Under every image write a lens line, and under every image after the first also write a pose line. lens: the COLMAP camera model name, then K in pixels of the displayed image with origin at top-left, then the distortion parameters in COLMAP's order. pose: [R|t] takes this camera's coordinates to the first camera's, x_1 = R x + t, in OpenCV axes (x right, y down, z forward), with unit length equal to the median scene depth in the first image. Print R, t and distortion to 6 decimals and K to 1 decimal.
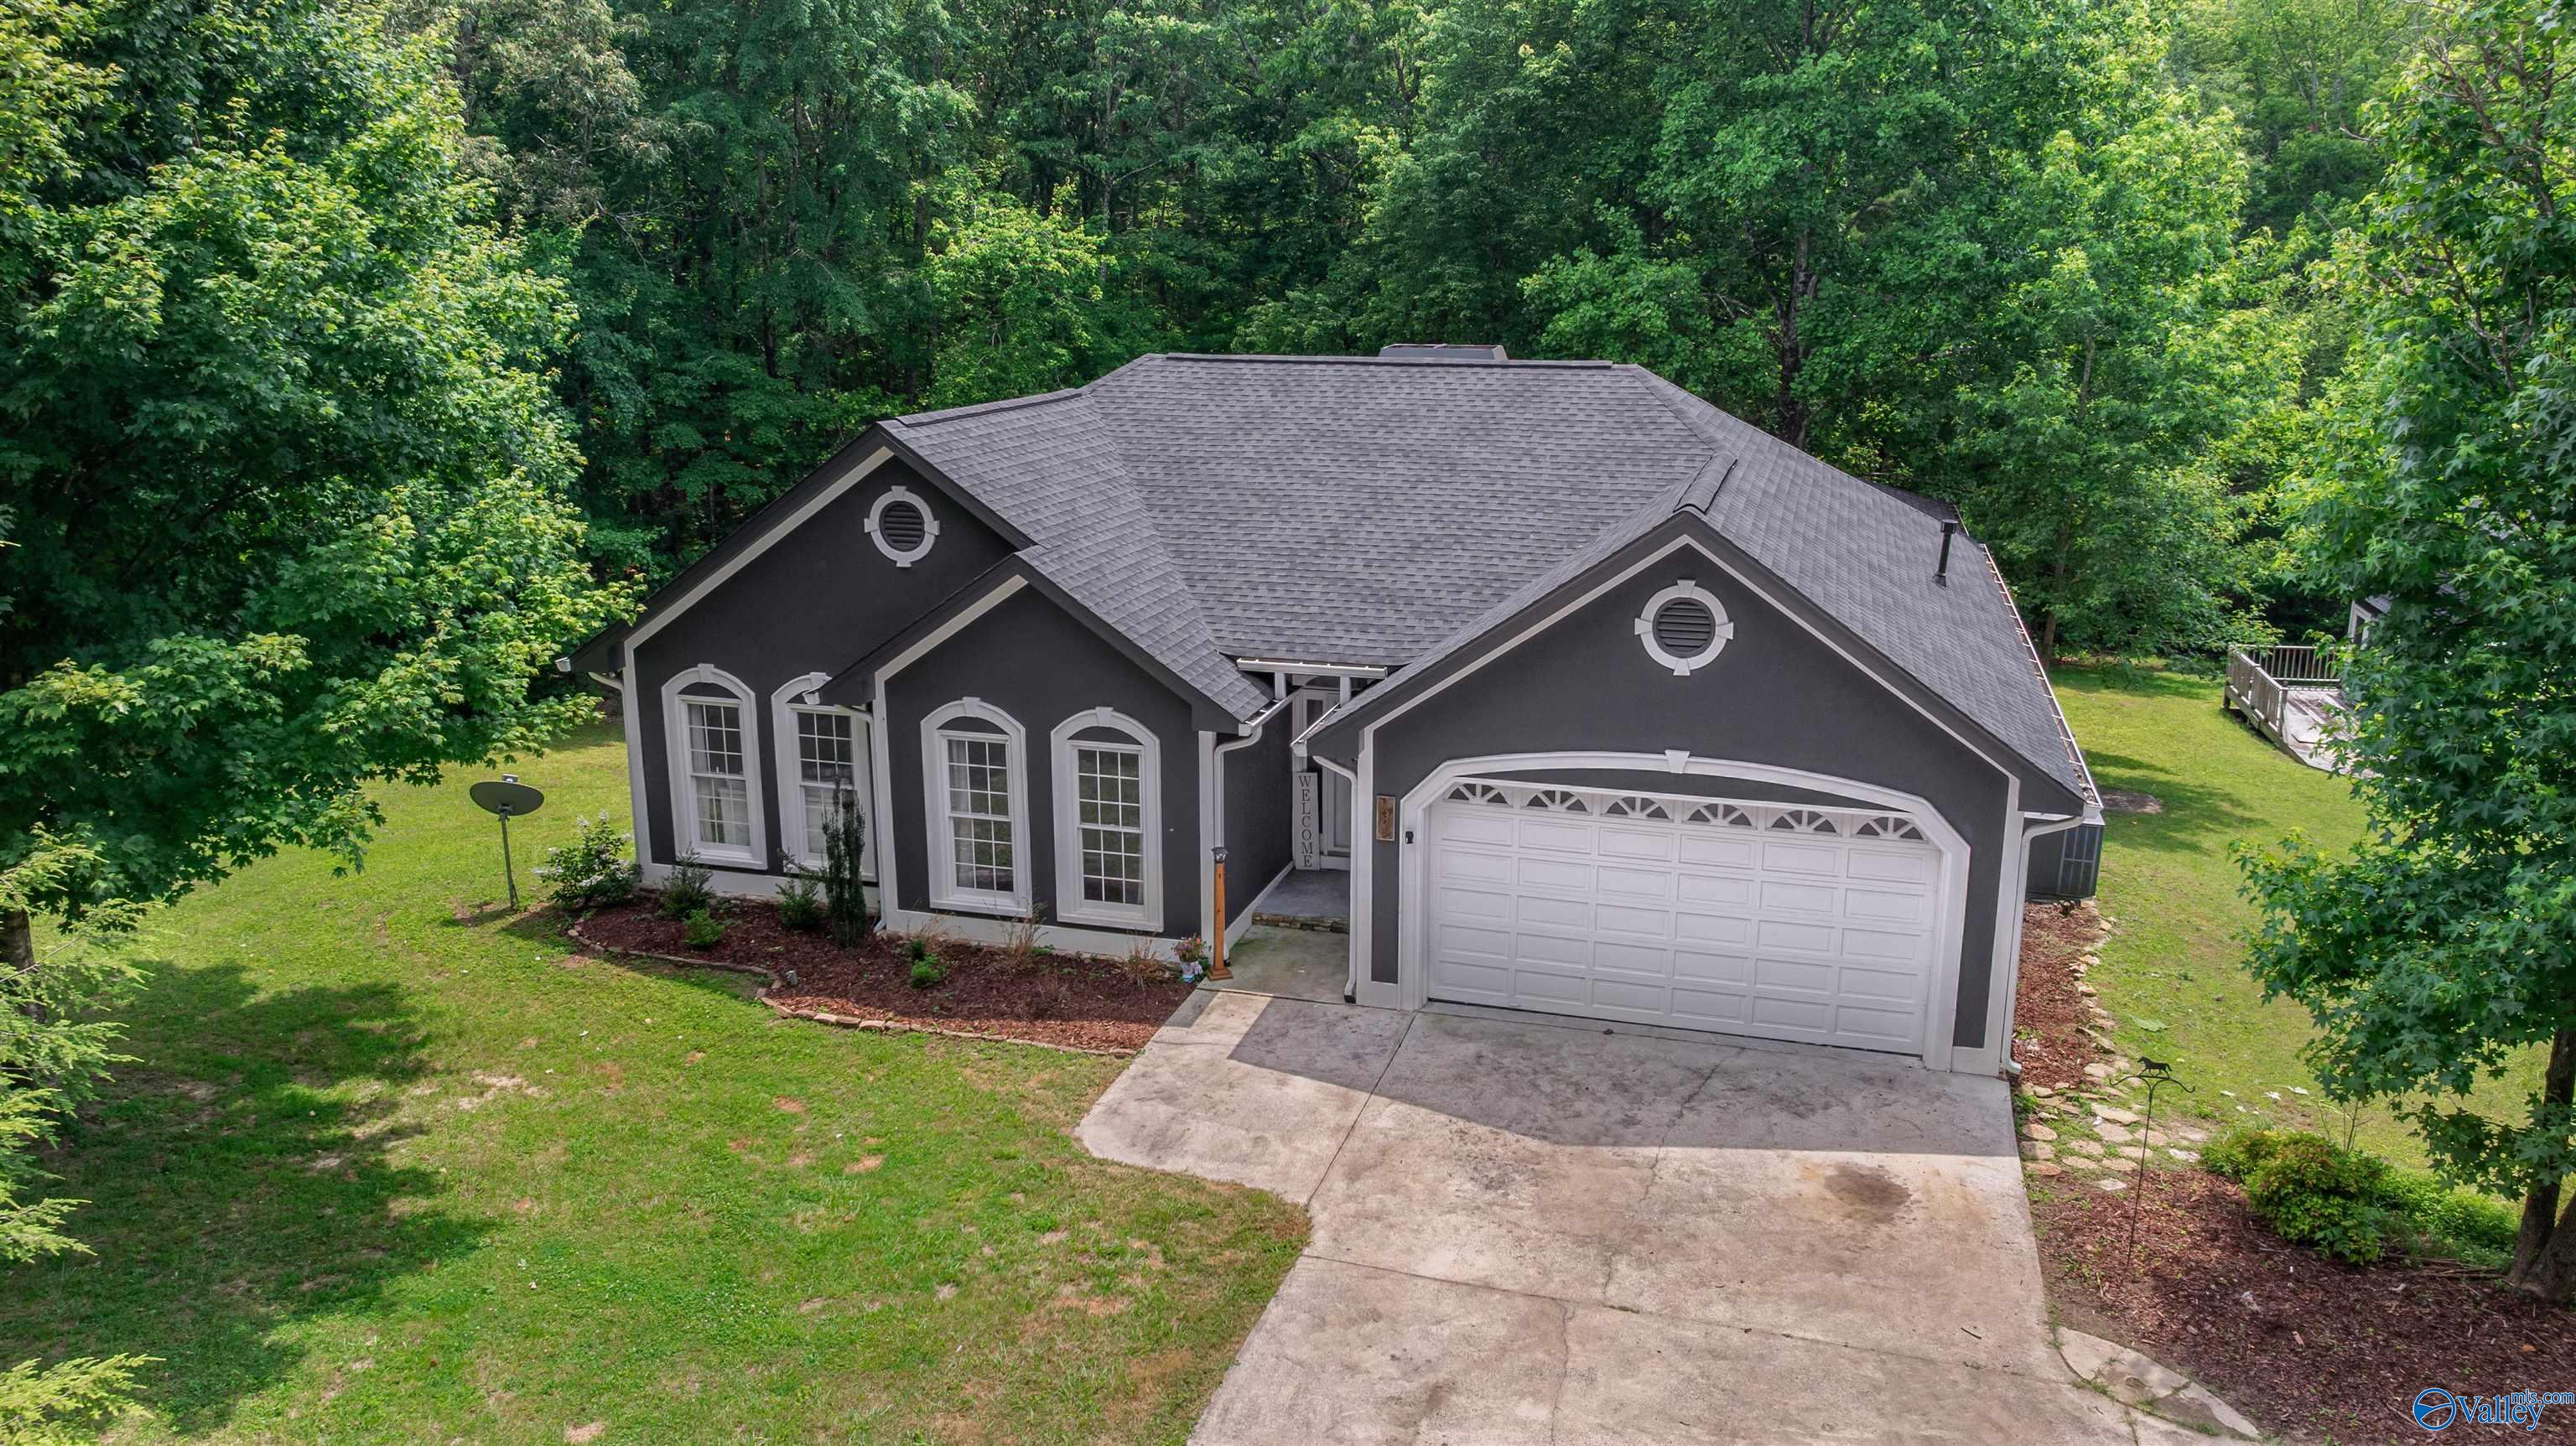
lens RADIAL K [[1839.9, 0, 1300.0], [0, 1839.9, 727.6], [0, 0, 1]] dist [-0.007848, -0.029068]
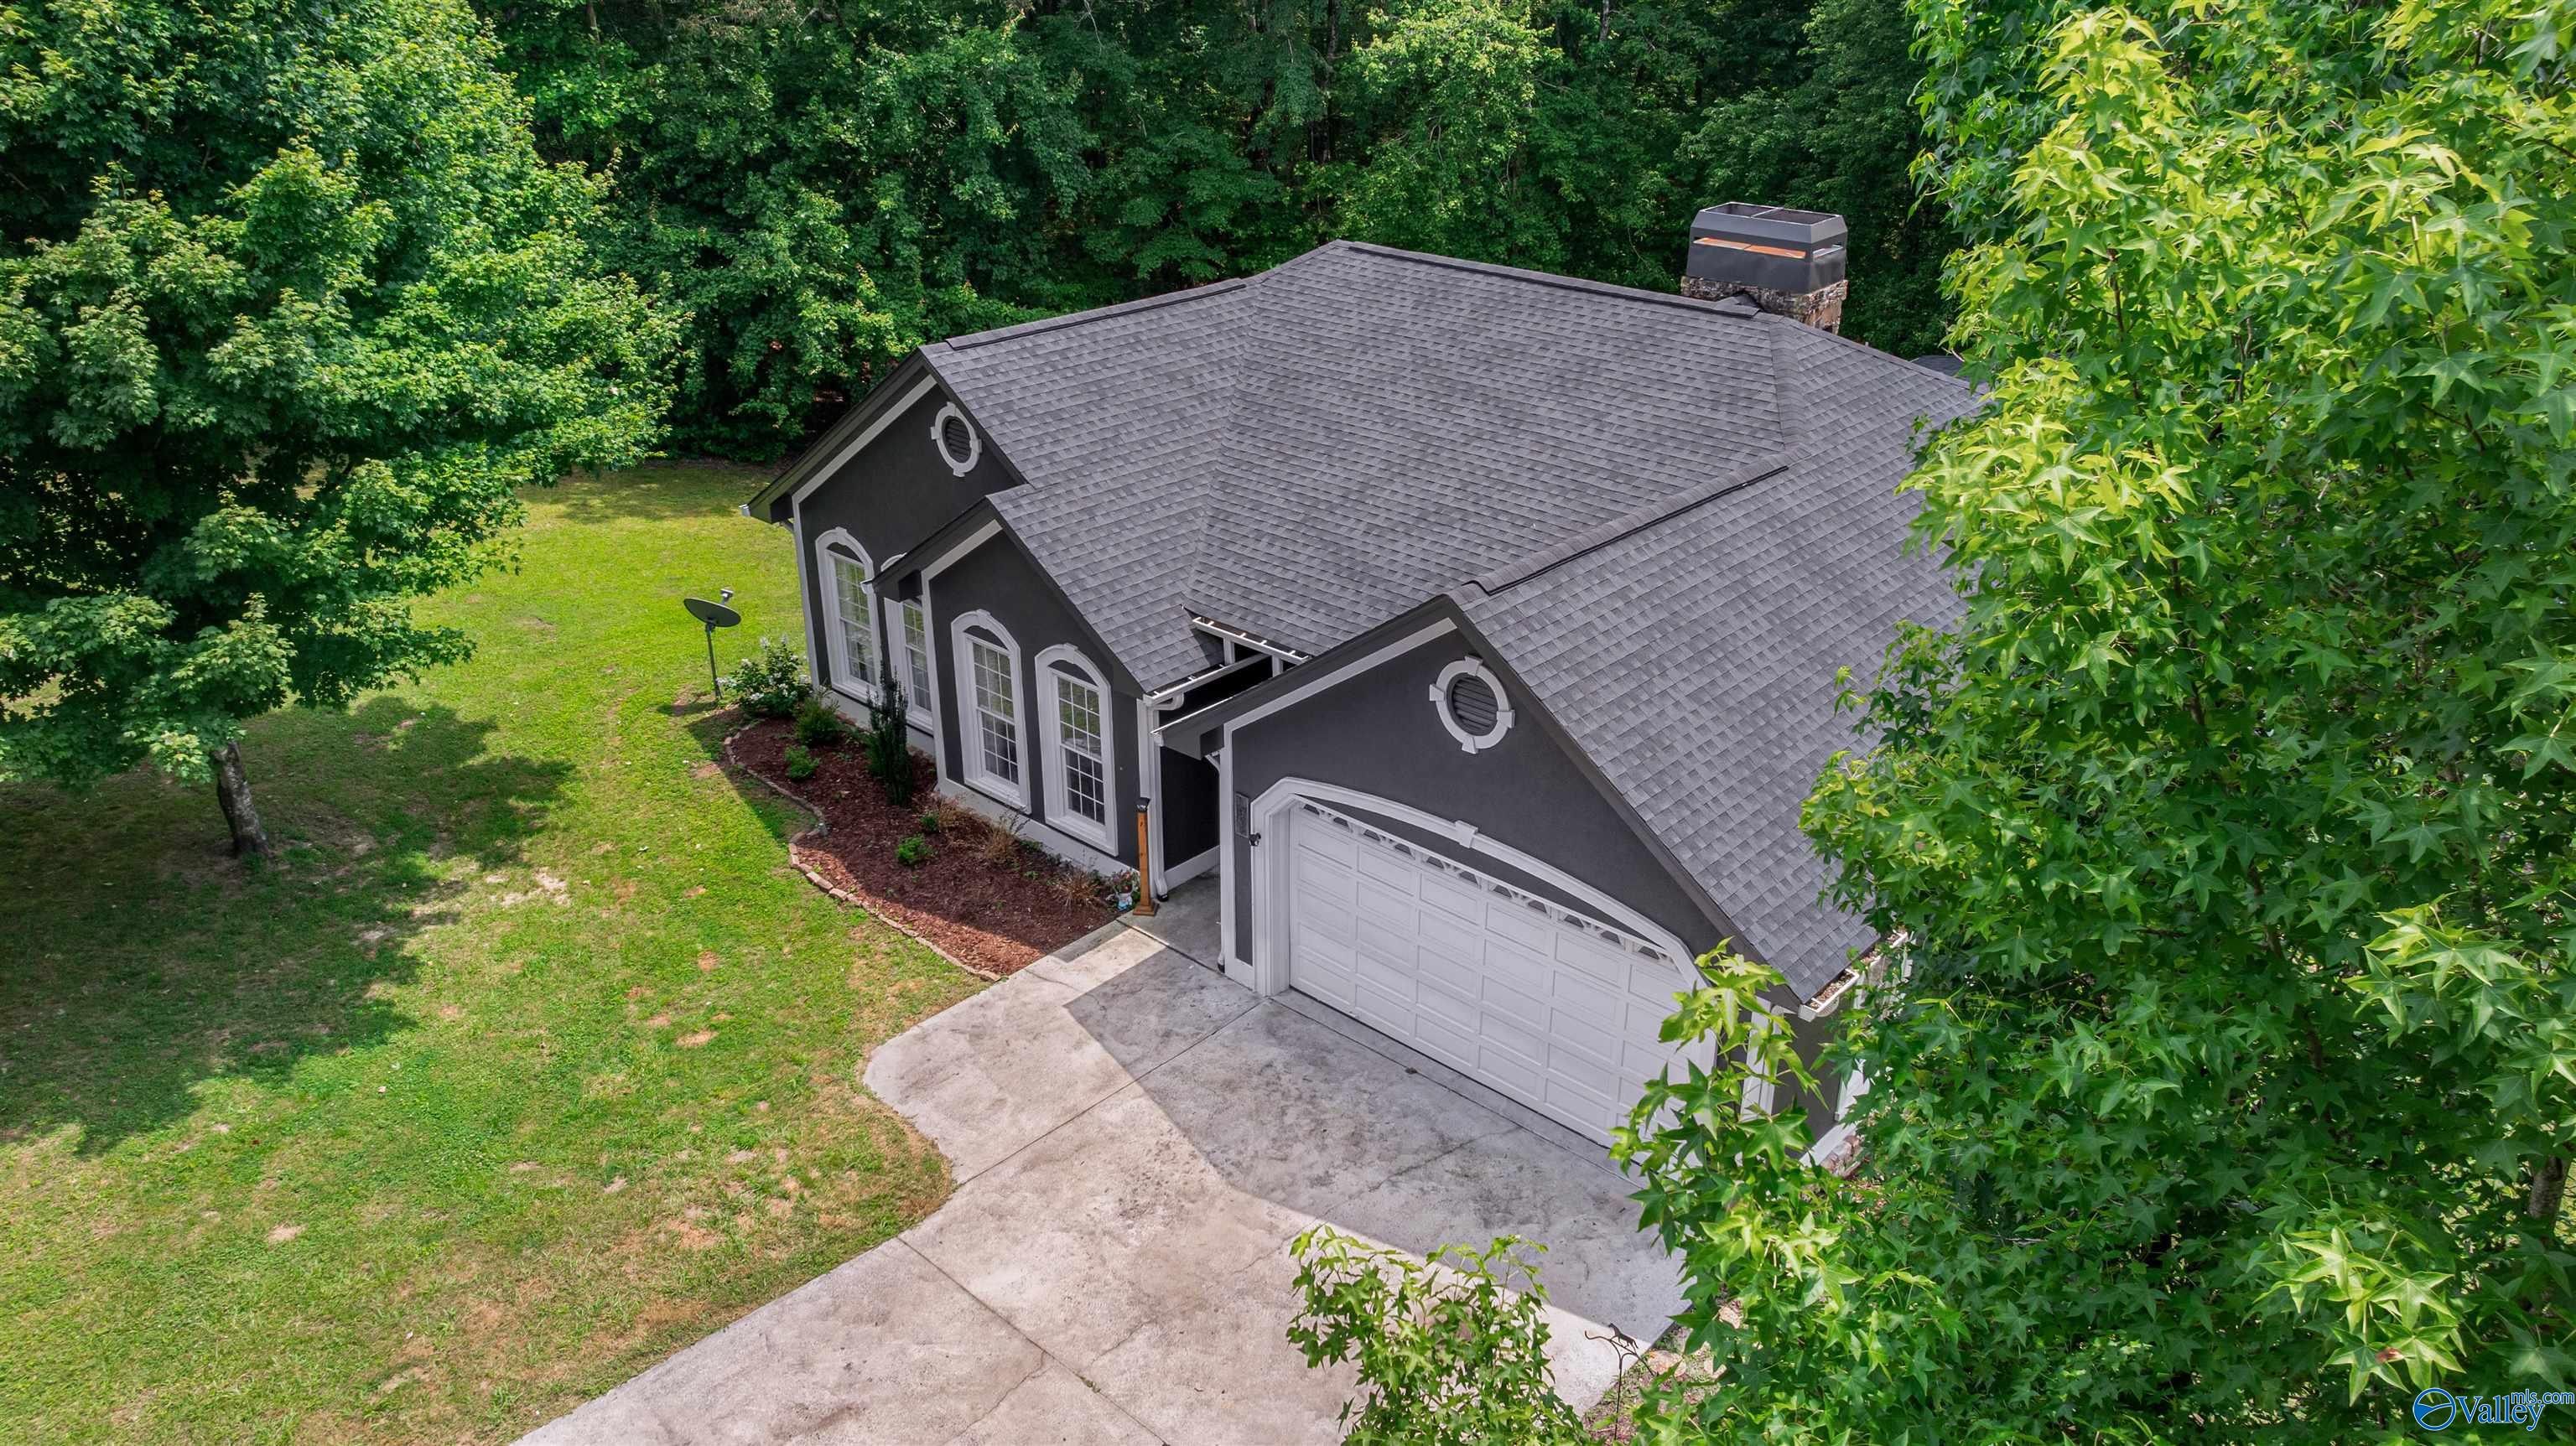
lens RADIAL K [[1839.9, 0, 1300.0], [0, 1839.9, 727.6], [0, 0, 1]] dist [-0.007848, -0.029068]
pose [[0.896086, 0.187840, -0.402176, 0.441094], [-0.109808, 0.971693, 0.209176, -0.198896], [0.430084, -0.143277, 0.891347, 0.107882]]
